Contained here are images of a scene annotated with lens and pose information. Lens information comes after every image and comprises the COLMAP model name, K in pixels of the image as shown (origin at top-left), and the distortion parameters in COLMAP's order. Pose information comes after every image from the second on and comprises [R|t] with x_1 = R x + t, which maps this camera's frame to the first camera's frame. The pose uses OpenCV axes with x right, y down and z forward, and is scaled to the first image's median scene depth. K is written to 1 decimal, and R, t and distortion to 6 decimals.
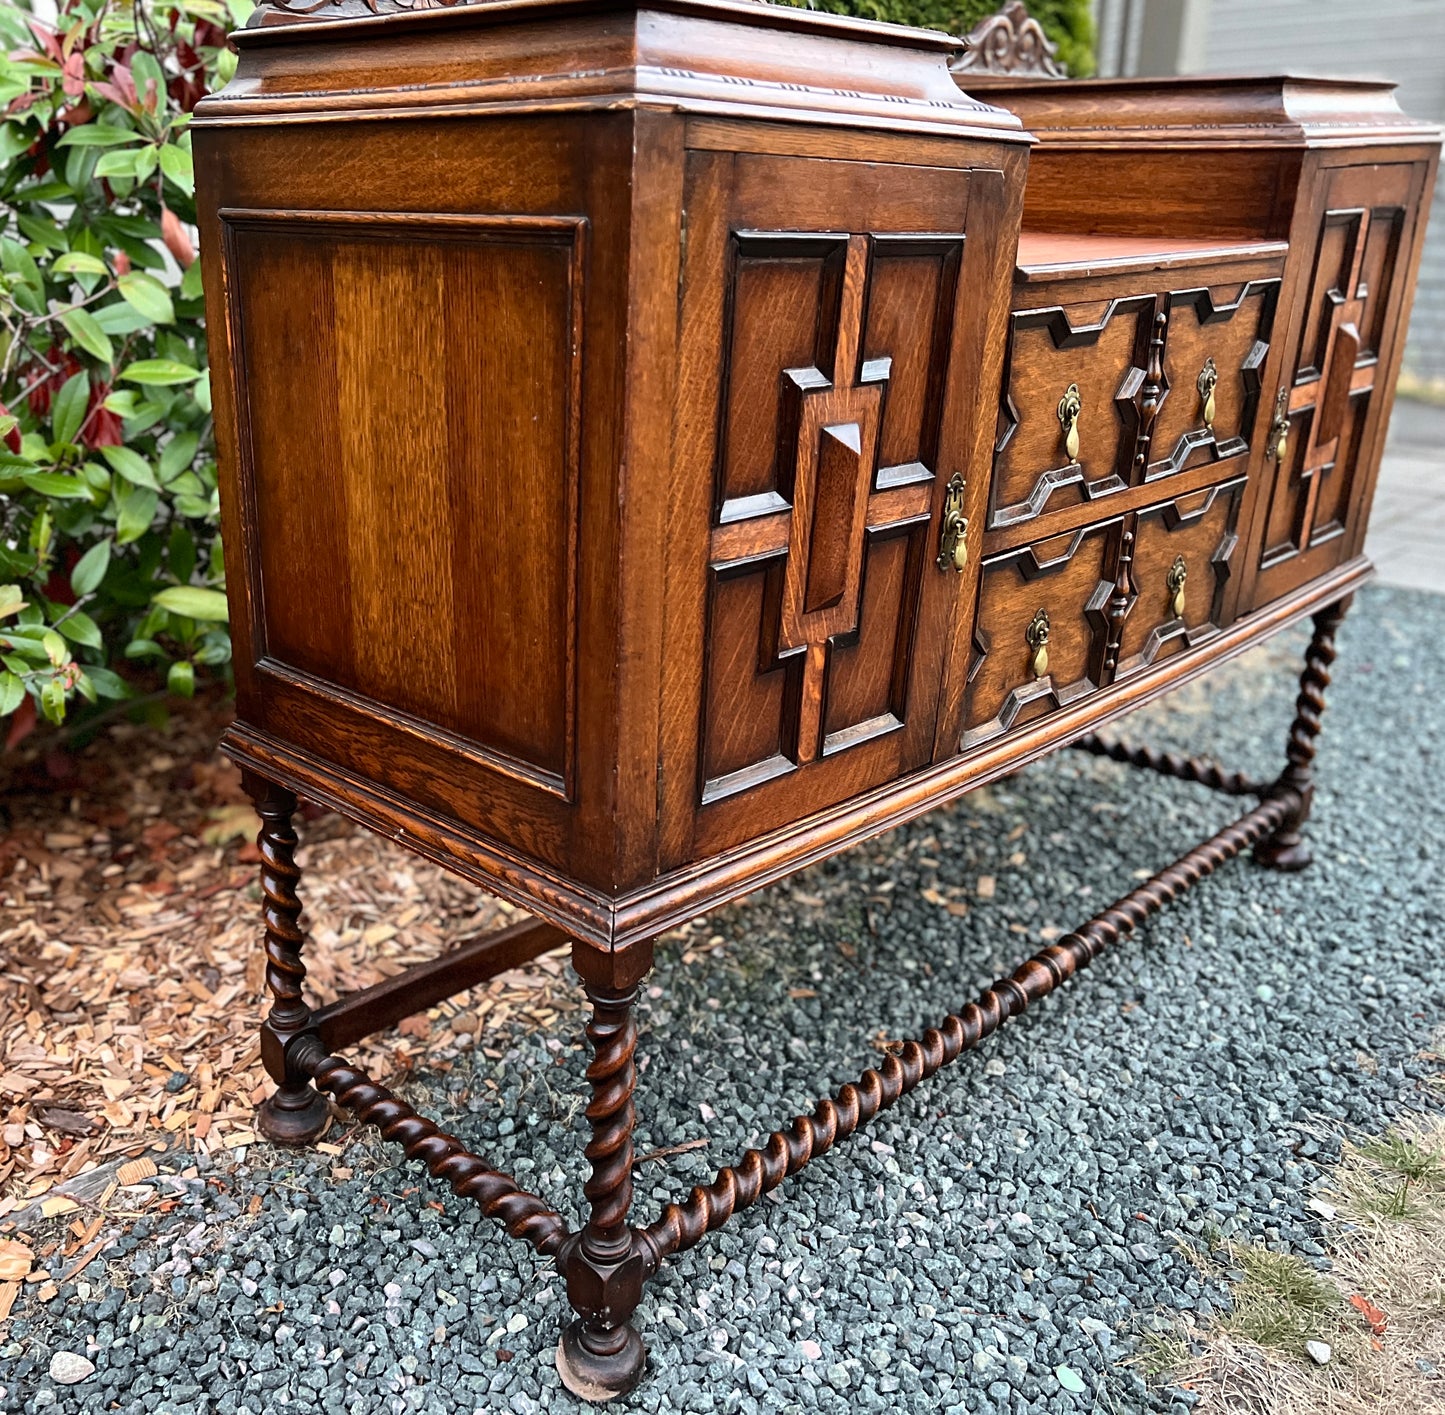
lens RADIAL K [[1442.7, 0, 556.6], [0, 1442.7, 721.8], [0, 0, 1]] dist [0.017583, 0.000000]
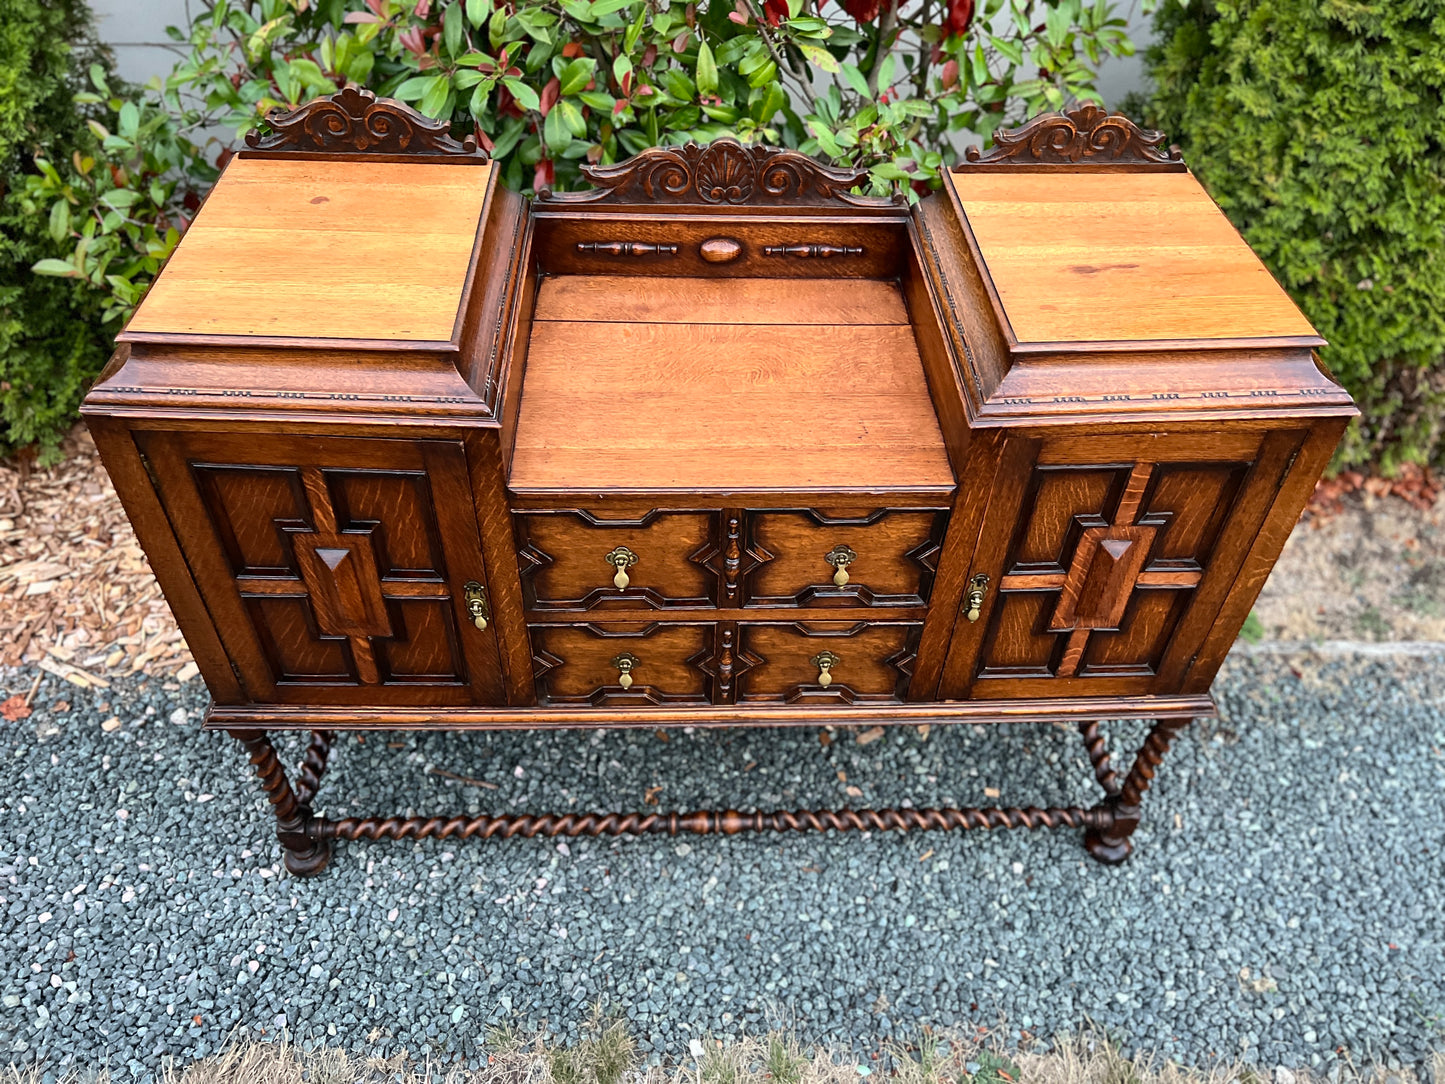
lens RADIAL K [[1100.4, 0, 726.8], [0, 1100.4, 547.9], [0, 0, 1]] dist [0.036815, -0.042130]
pose [[0.751357, 0.472341, -0.460821, 0.875790], [-0.263823, 0.855100, 0.446319, -0.697214], [0.604863, -0.213770, 0.767100, 0.218593]]
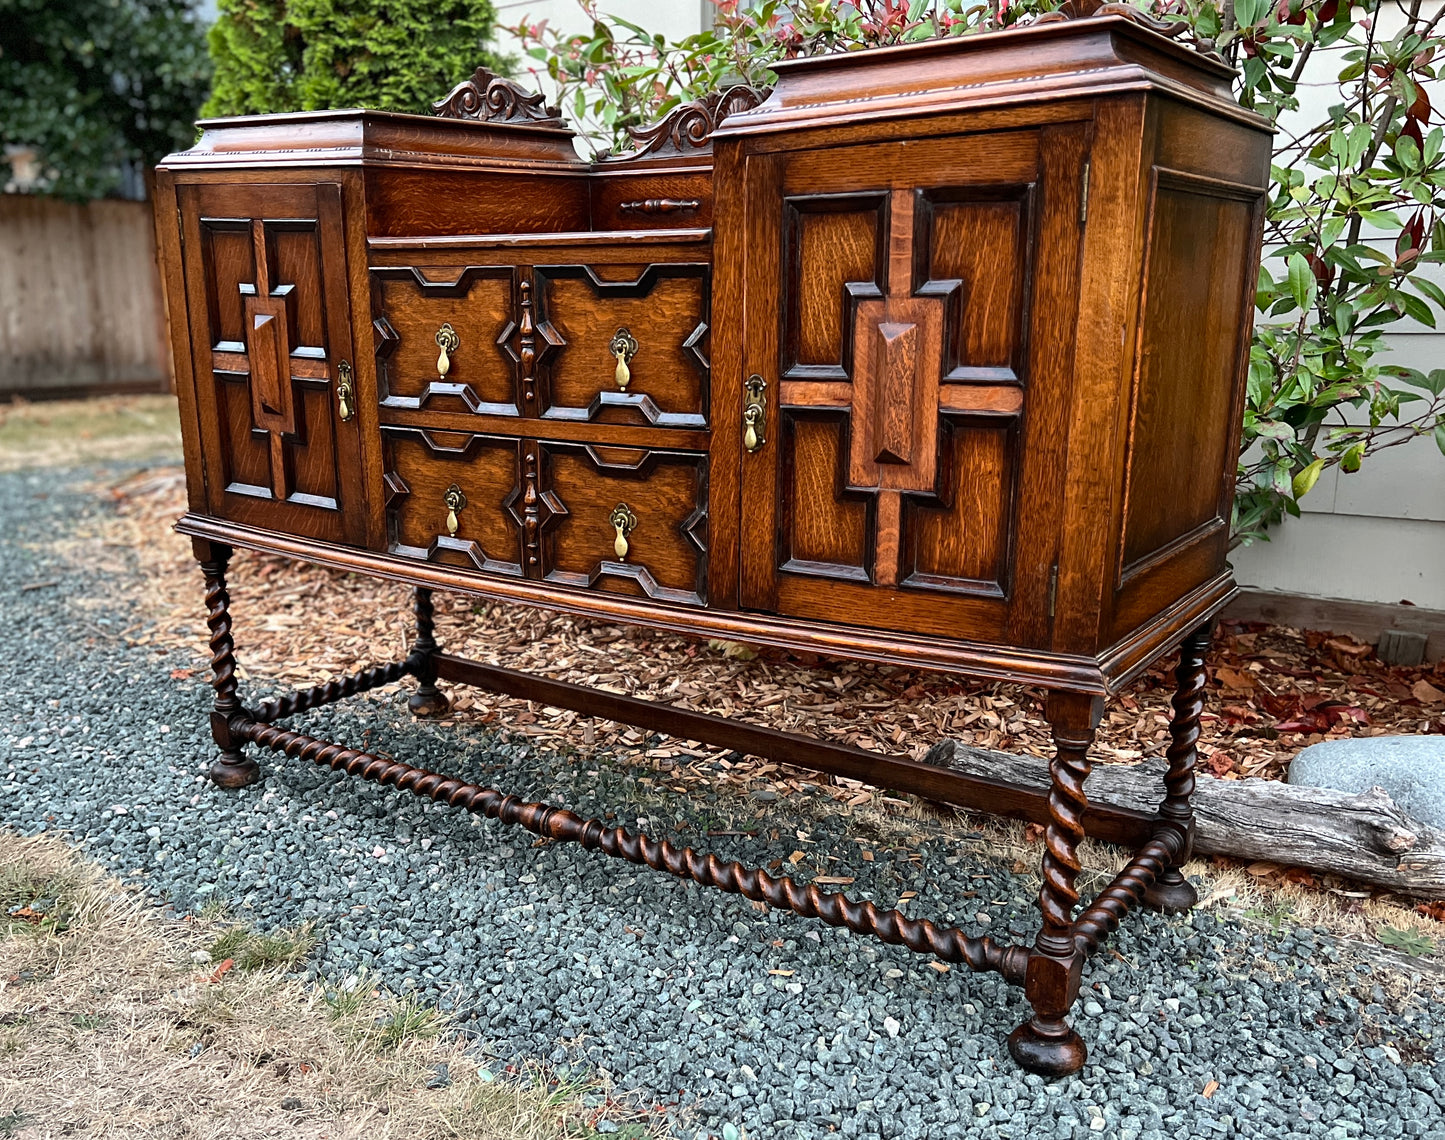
lens RADIAL K [[1324.1, 0, 633.9], [0, 1324.1, 628.6], [0, 0, 1]] dist [0.033617, 0.000000]
pose [[0.172926, 0.253237, -0.951823, 1.622859], [-0.344038, 0.921041, 0.182542, -0.243045], [0.922894, 0.295897, 0.246395, 0.878522]]
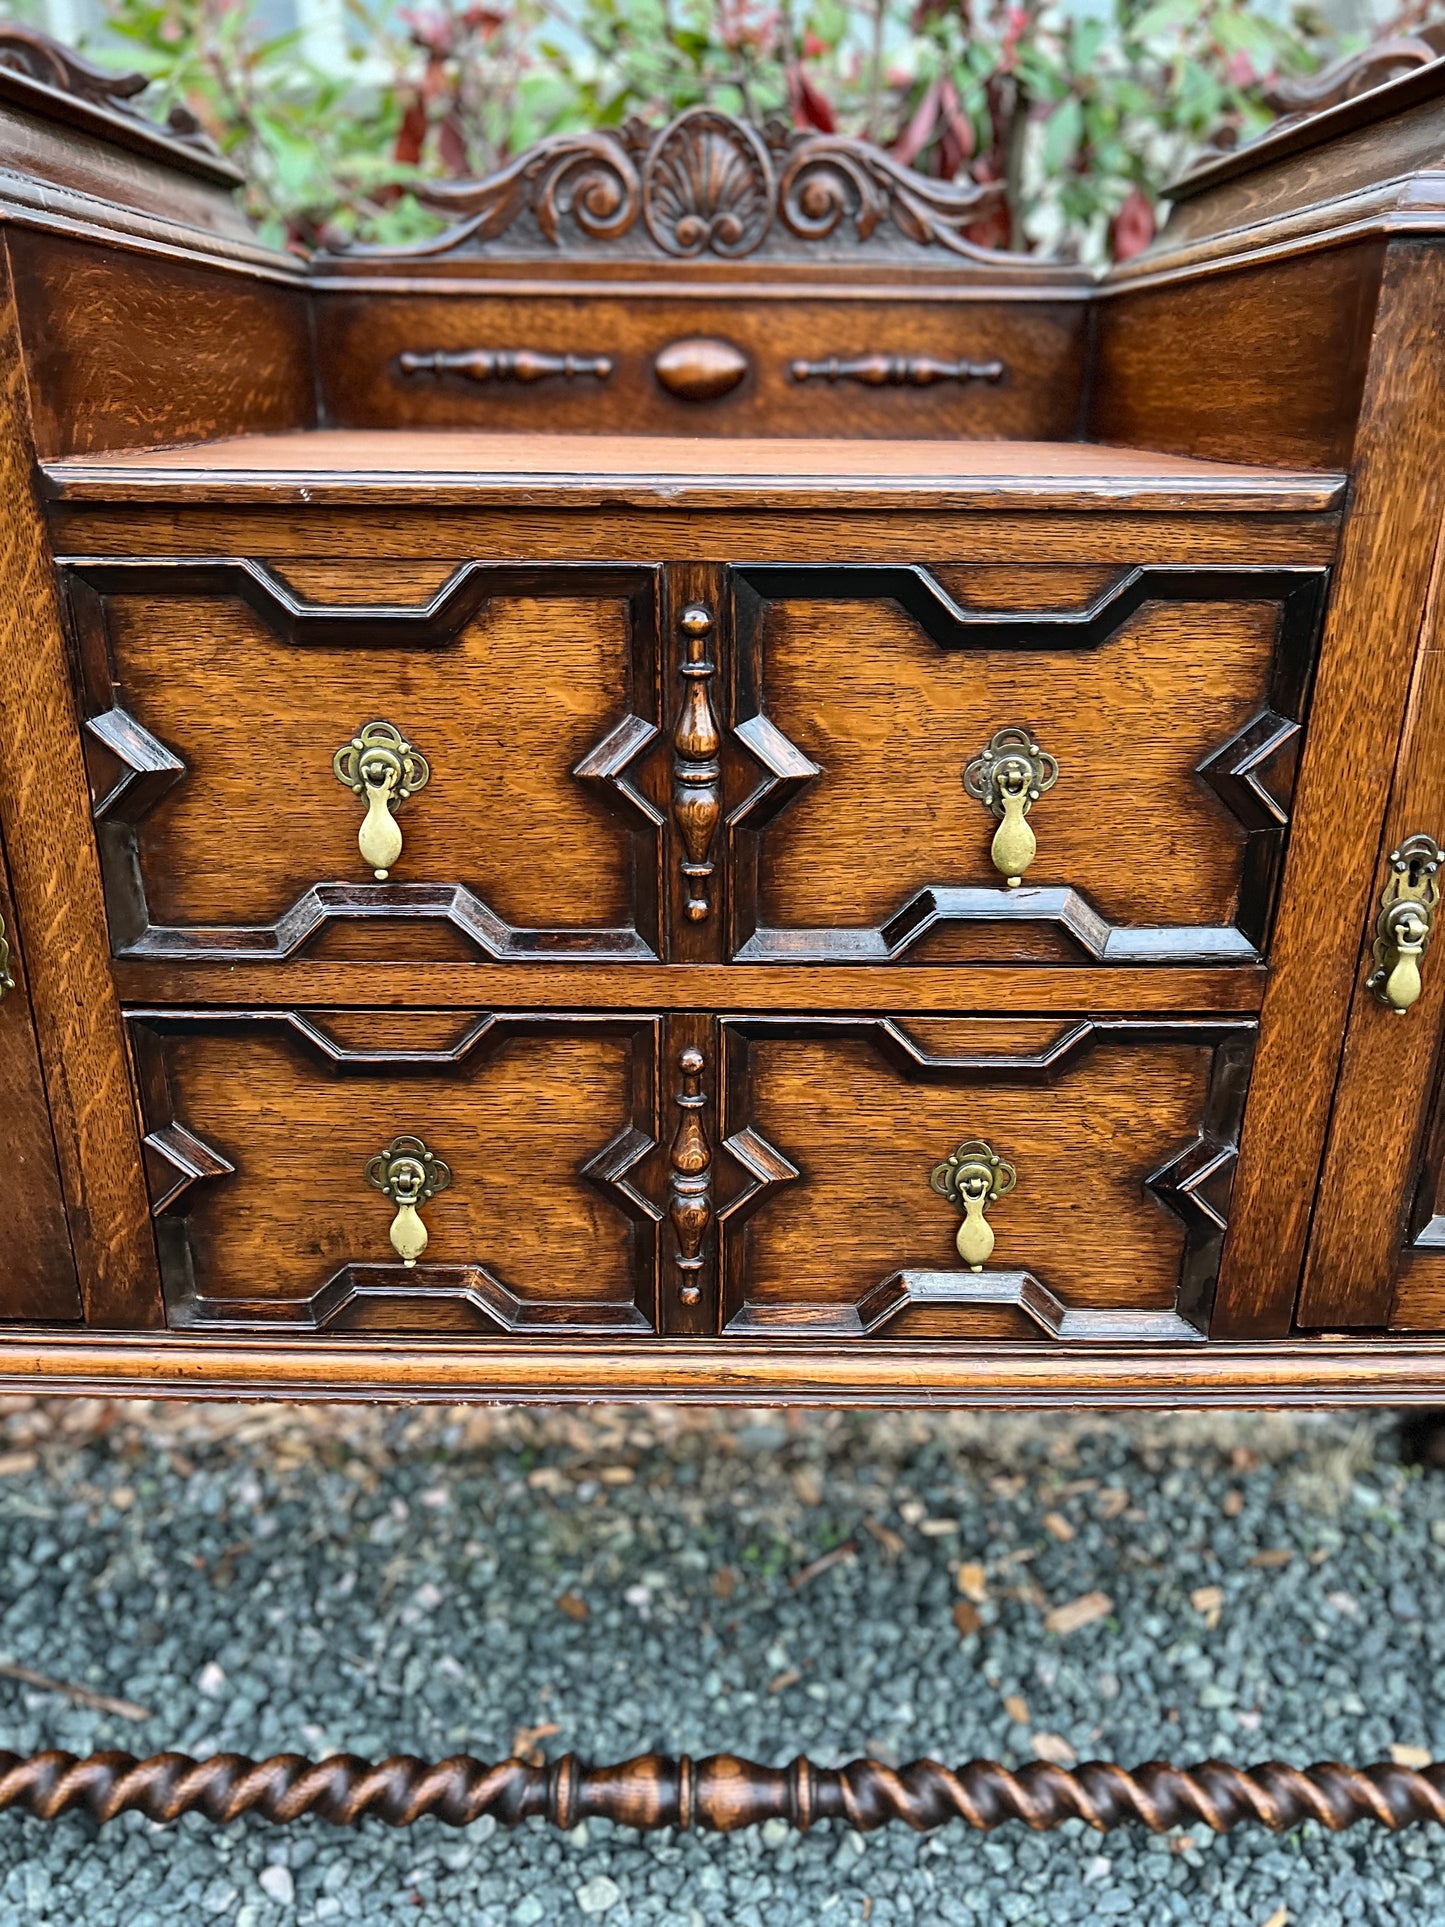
lens RADIAL K [[1467.4, 0, 709.7], [0, 1467.4, 979.9], [0, 0, 1]] dist [0.036815, -0.042130]
pose [[0.723004, 0.253177, -0.642781, 0.740380], [-0.253932, 0.962687, 0.093557, -0.210387], [0.642483, 0.095580, 0.760316, 0.652369]]
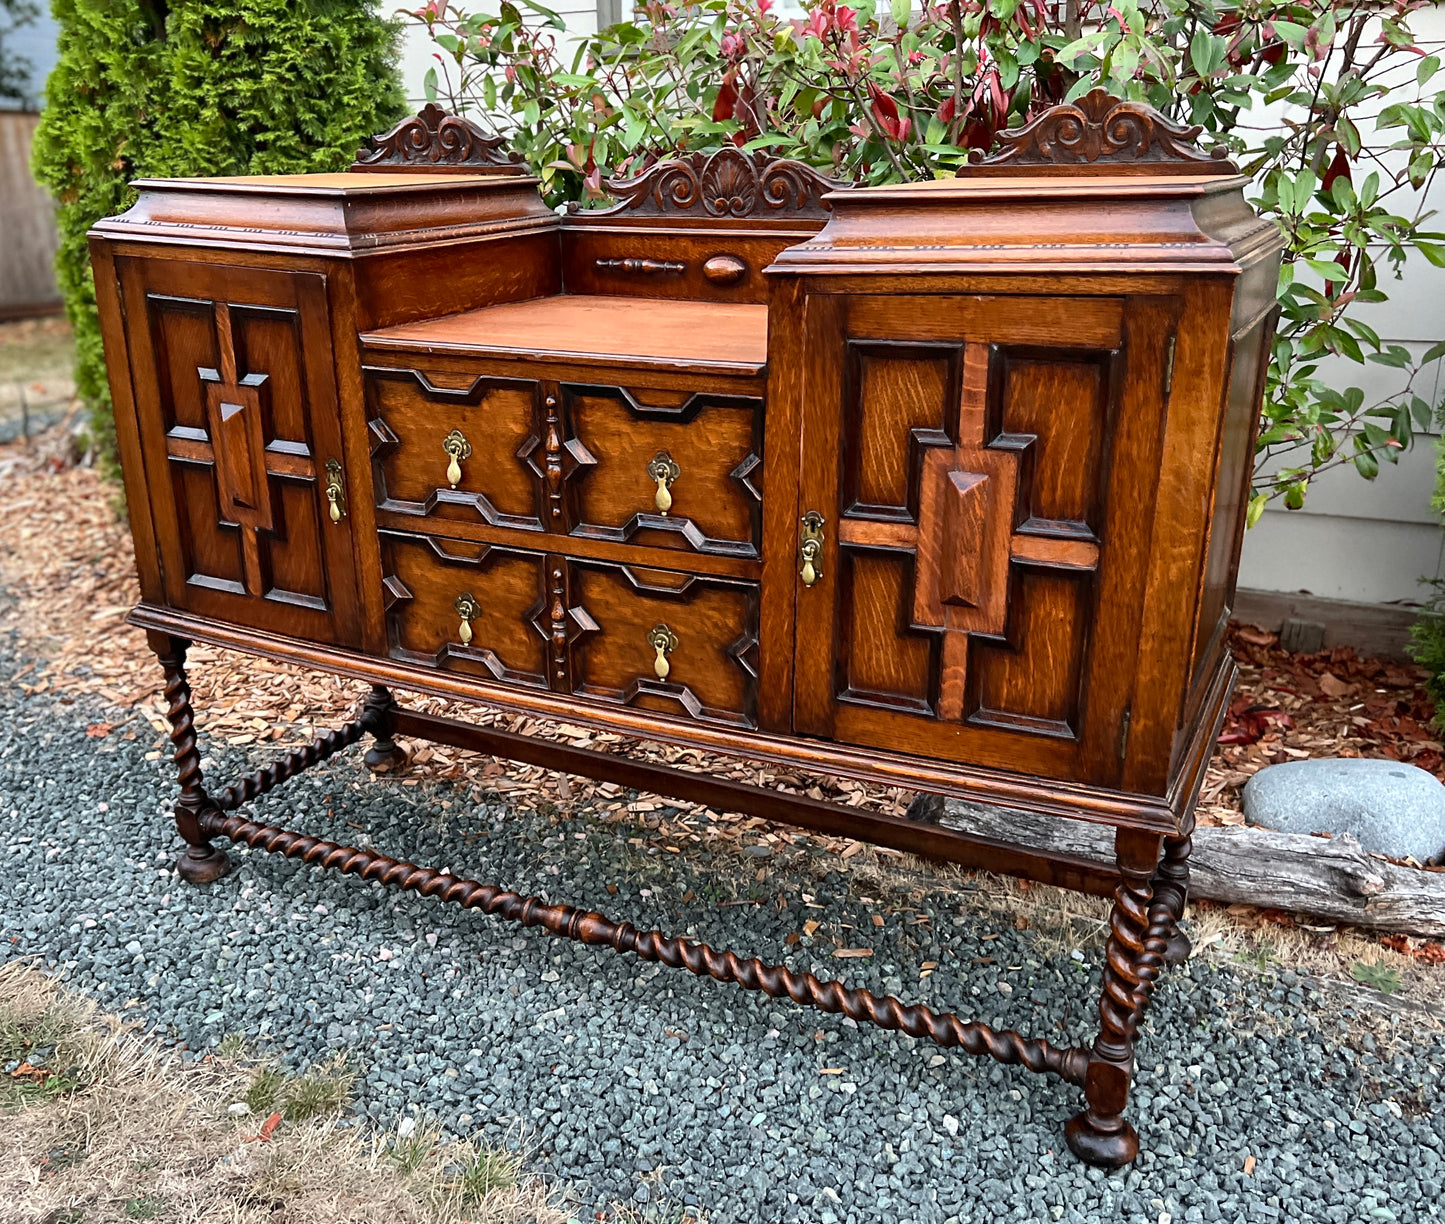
lens RADIAL K [[1351.1, 0, 666.3], [0, 1351.1, 651.9], [0, 0, 1]] dist [0.032636, 0.000000]
pose [[0.325759, 0.324590, -0.887988, 1.524047], [-0.329640, 0.919277, 0.215098, -0.358095], [0.886126, 0.222646, 0.406461, 0.659841]]
